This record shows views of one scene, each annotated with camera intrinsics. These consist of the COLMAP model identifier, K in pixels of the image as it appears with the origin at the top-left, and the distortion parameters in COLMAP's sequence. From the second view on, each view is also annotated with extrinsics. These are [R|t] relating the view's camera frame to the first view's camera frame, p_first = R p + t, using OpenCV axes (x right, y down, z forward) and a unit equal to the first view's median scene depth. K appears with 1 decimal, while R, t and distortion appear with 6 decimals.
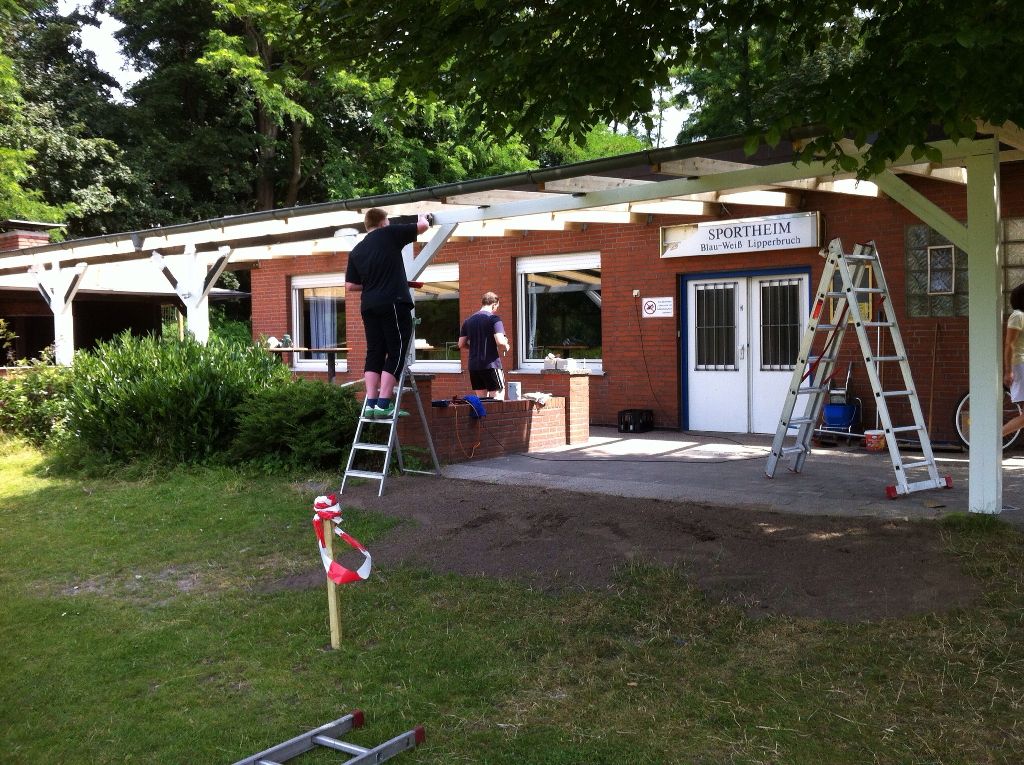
lens RADIAL K [[1013.8, 0, 462.5], [0, 1013.8, 329.9], [0, 0, 1]] dist [0.106506, -0.399677]
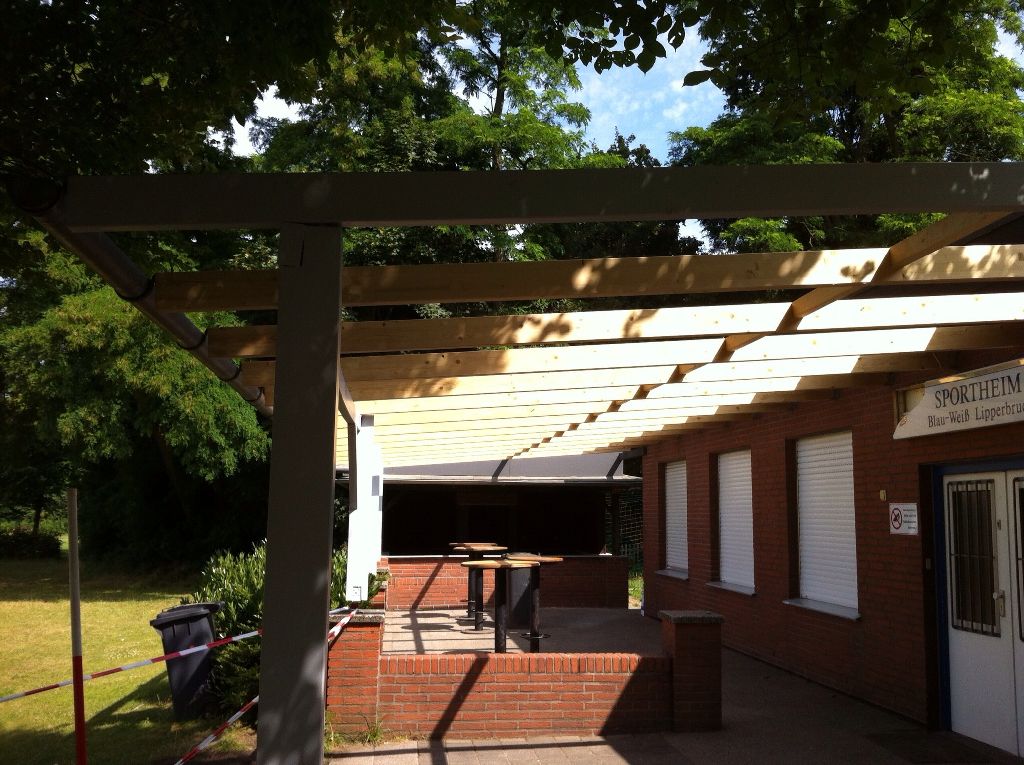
lens RADIAL K [[997.8, 0, 464.3], [0, 997.8, 369.0], [0, 0, 1]] dist [-0.090463, -0.013402]
pose [[0.704181, -0.076857, -0.705849, 0.457213], [-0.013262, 0.992527, -0.121302, -0.039239], [0.709897, 0.094779, 0.697899, 0.409703]]
